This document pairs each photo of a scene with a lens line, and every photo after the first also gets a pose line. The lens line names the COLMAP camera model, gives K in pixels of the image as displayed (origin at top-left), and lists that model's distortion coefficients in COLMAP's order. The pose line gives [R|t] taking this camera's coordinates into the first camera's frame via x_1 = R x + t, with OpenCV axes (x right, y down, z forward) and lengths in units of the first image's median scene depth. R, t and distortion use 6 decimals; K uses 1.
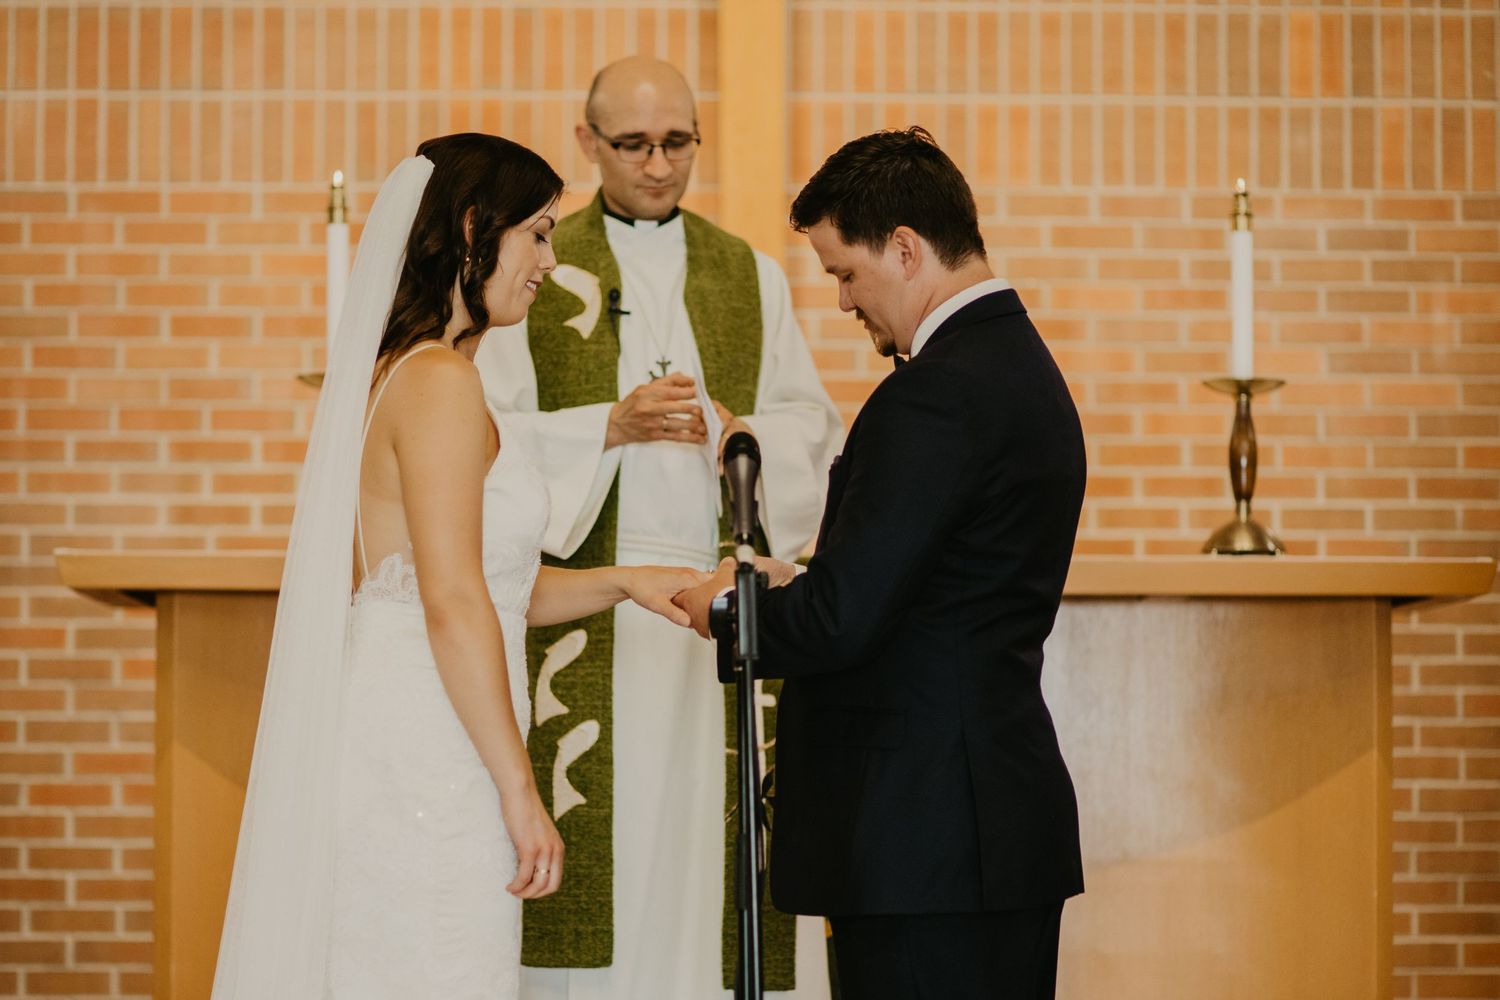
lens RADIAL K [[4270.5, 0, 667.1], [0, 4270.5, 669.8], [0, 0, 1]] dist [-0.080095, -0.710554]
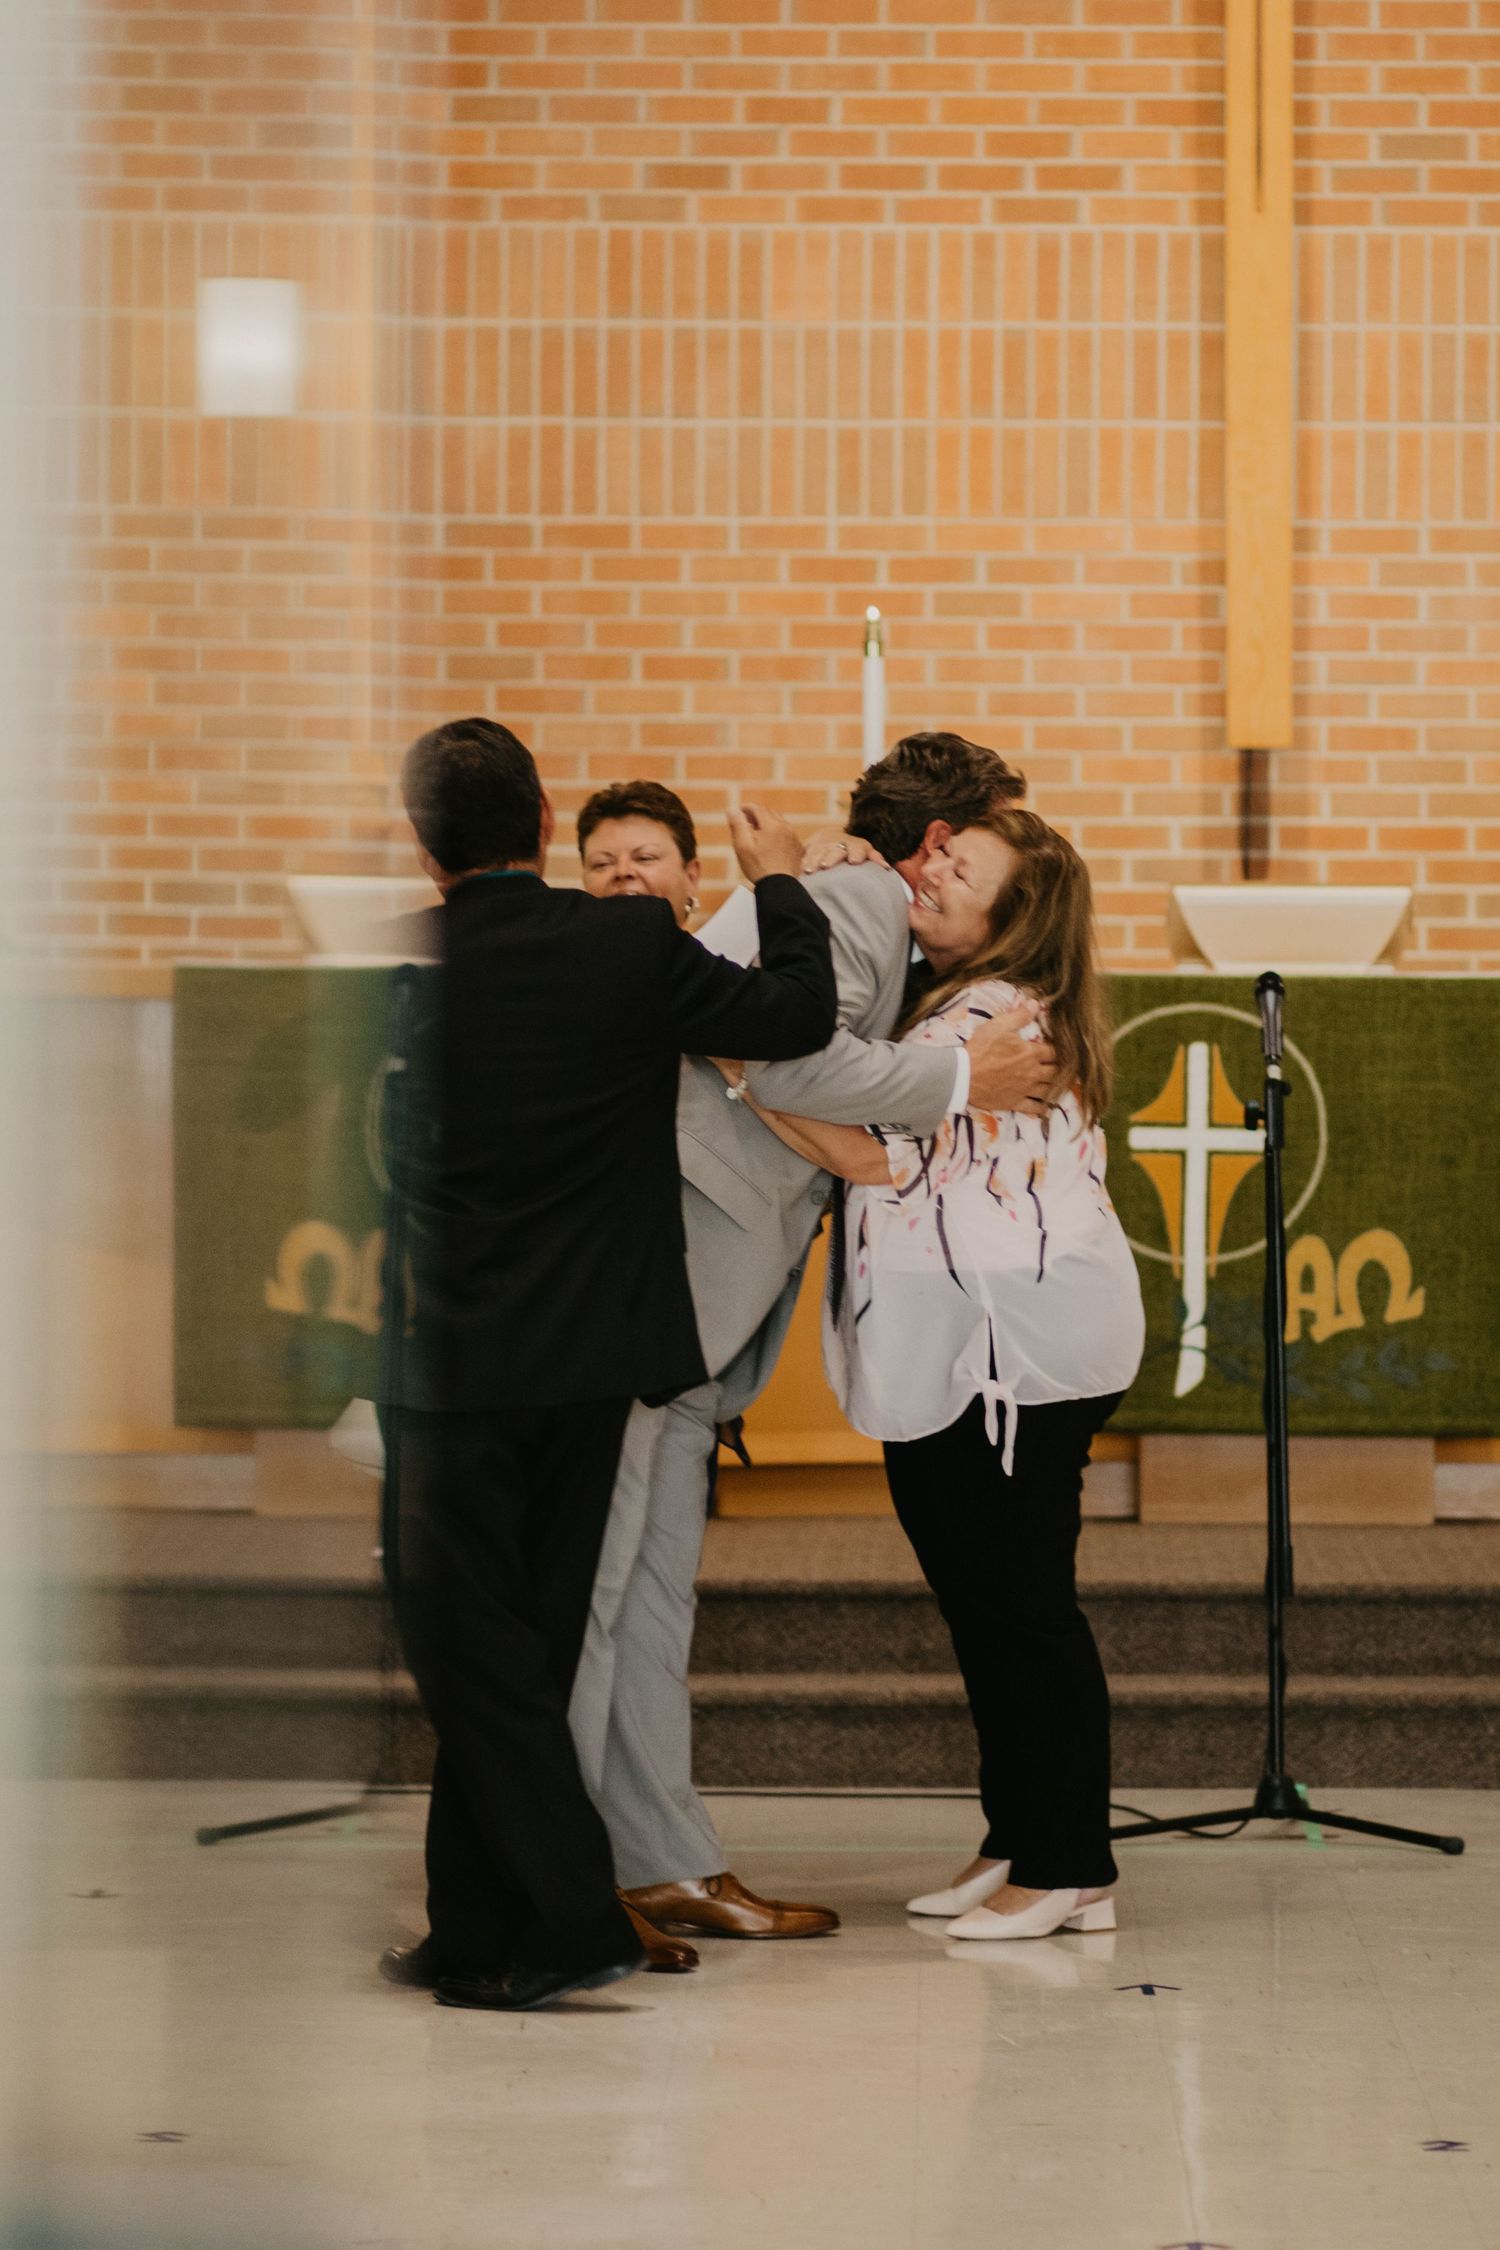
lens RADIAL K [[8444.4, 0, 750.0], [0, 8444.4, 1125.0], [0, 0, 1]] dist [-0.206339, 1.045702]
pose [[0.999527, 0.003099, -0.030612, -0.034906], [-0.001348, 0.998371, 0.057040, -0.086285], [0.030738, -0.056972, 0.997902, -0.874955]]
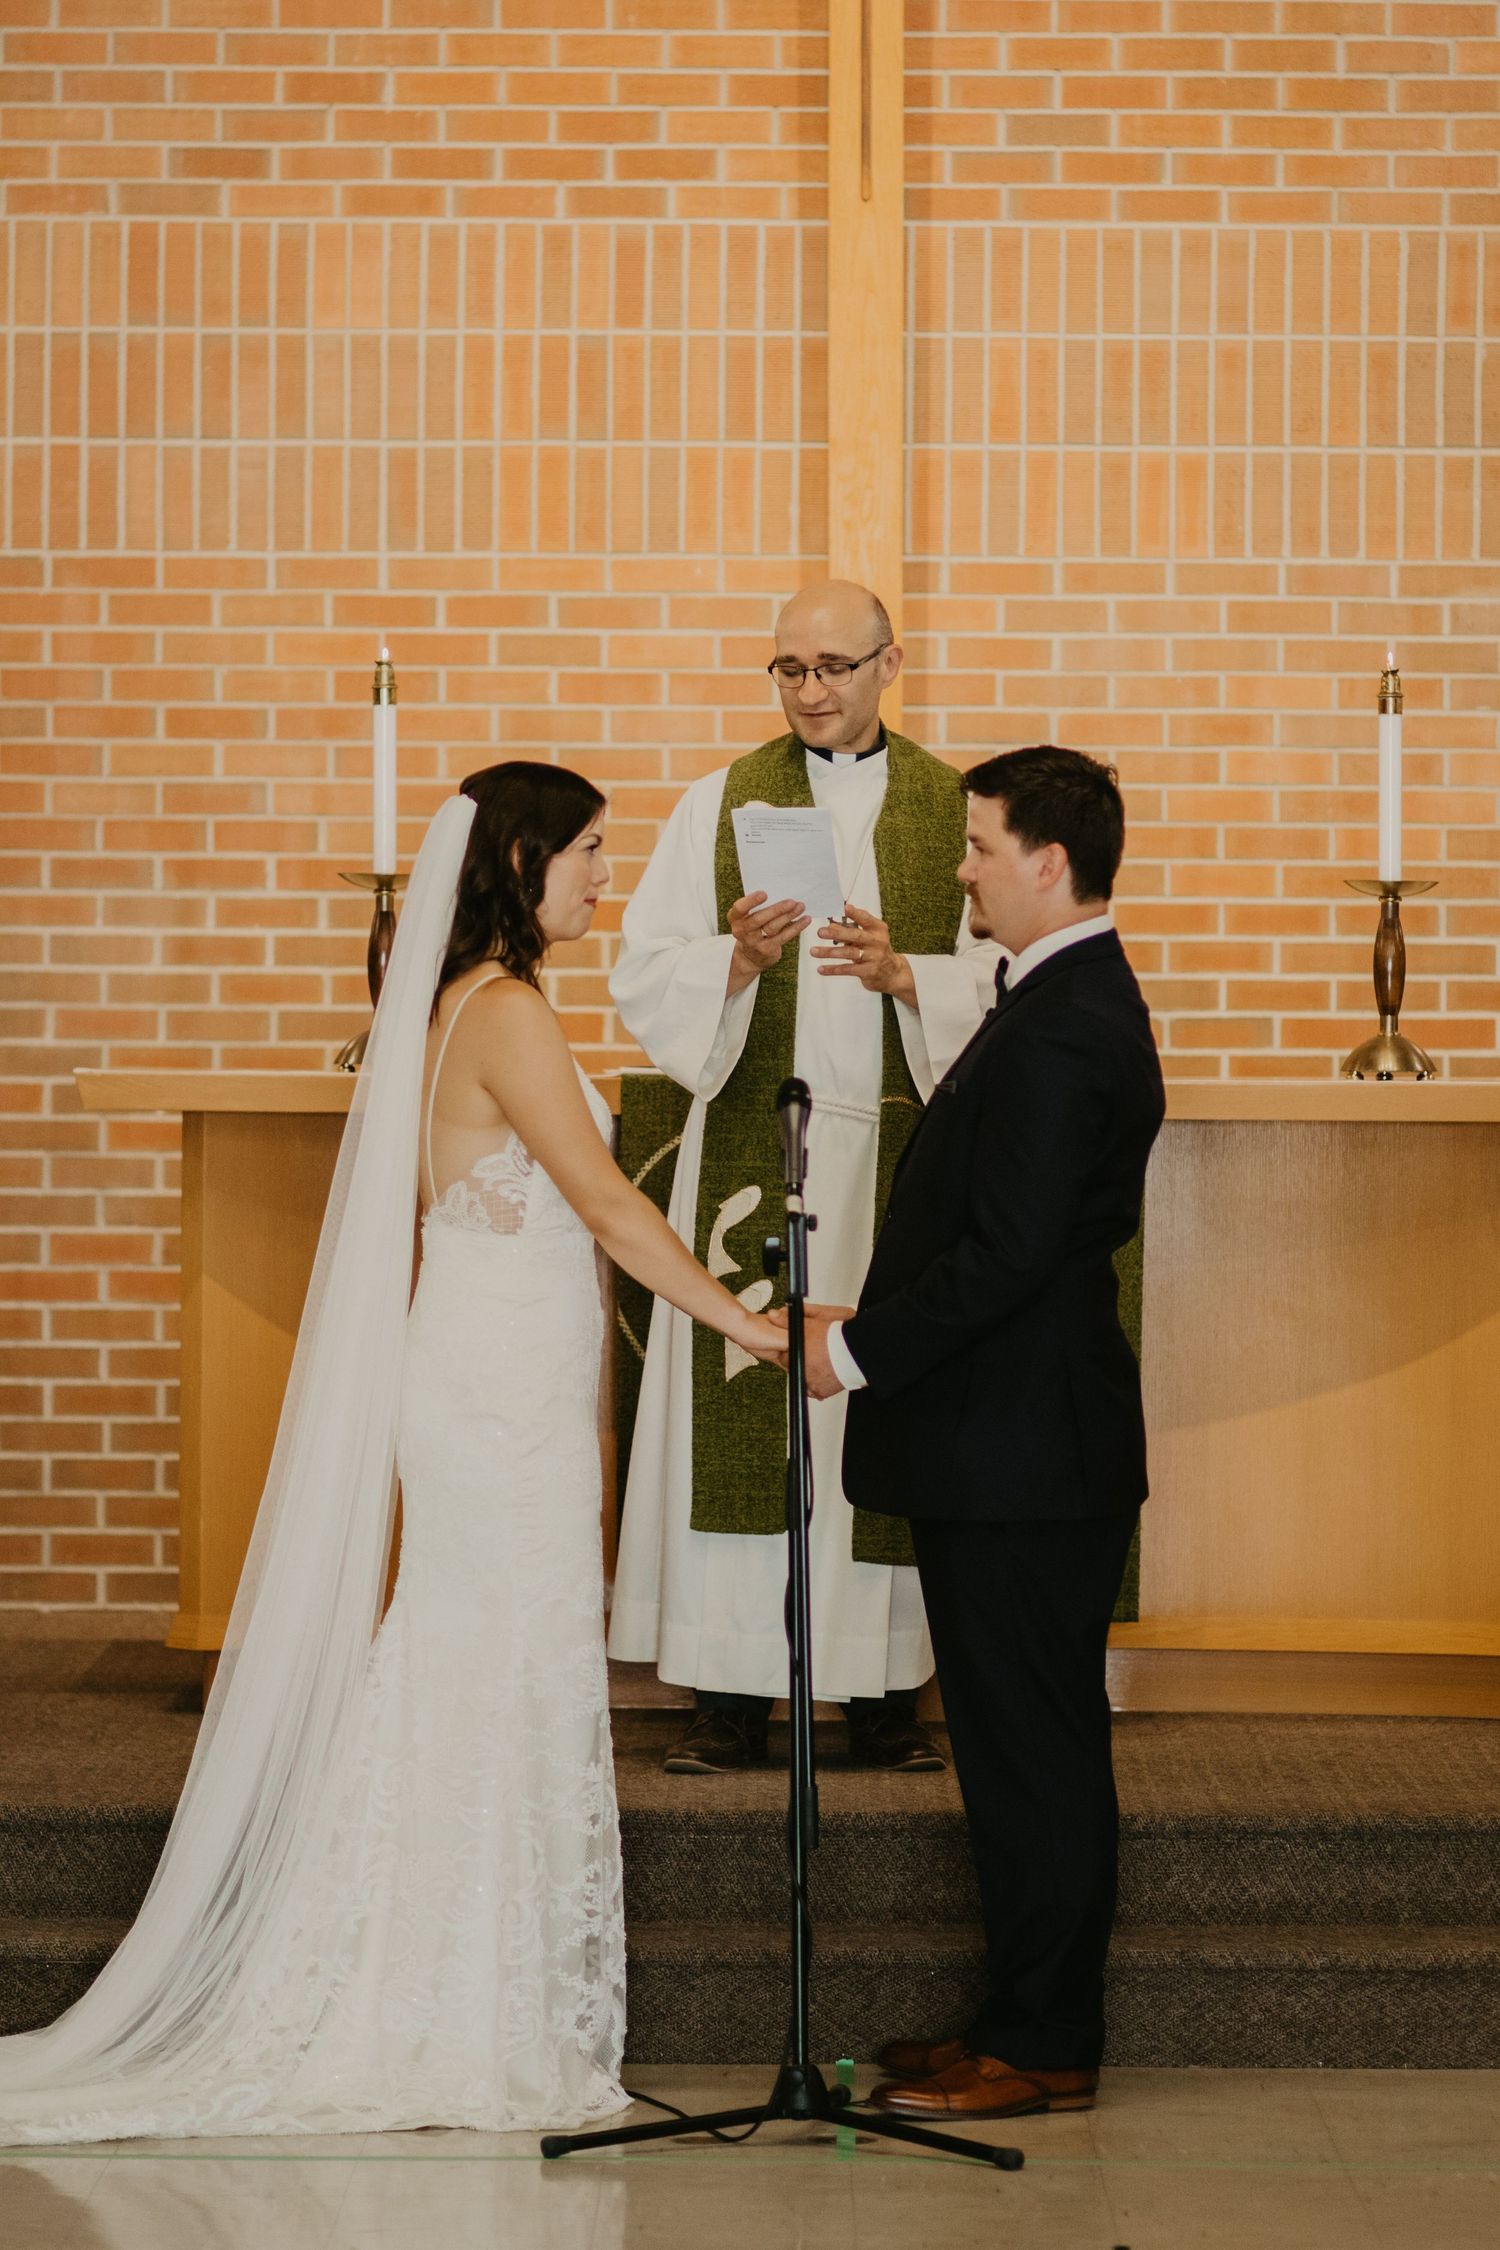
lens RADIAL K [[7830.3, 0, 750.0], [0, 7830.3, 1125.0], [0, 0, 1]] dist [-0.164849, -0.054078]
pose [[0.999892, 0.004473, -0.013991, 0.018816], [-0.003772, 0.998754, 0.049766, -0.078586], [0.014196, -0.049707, 0.998663, -0.524116]]
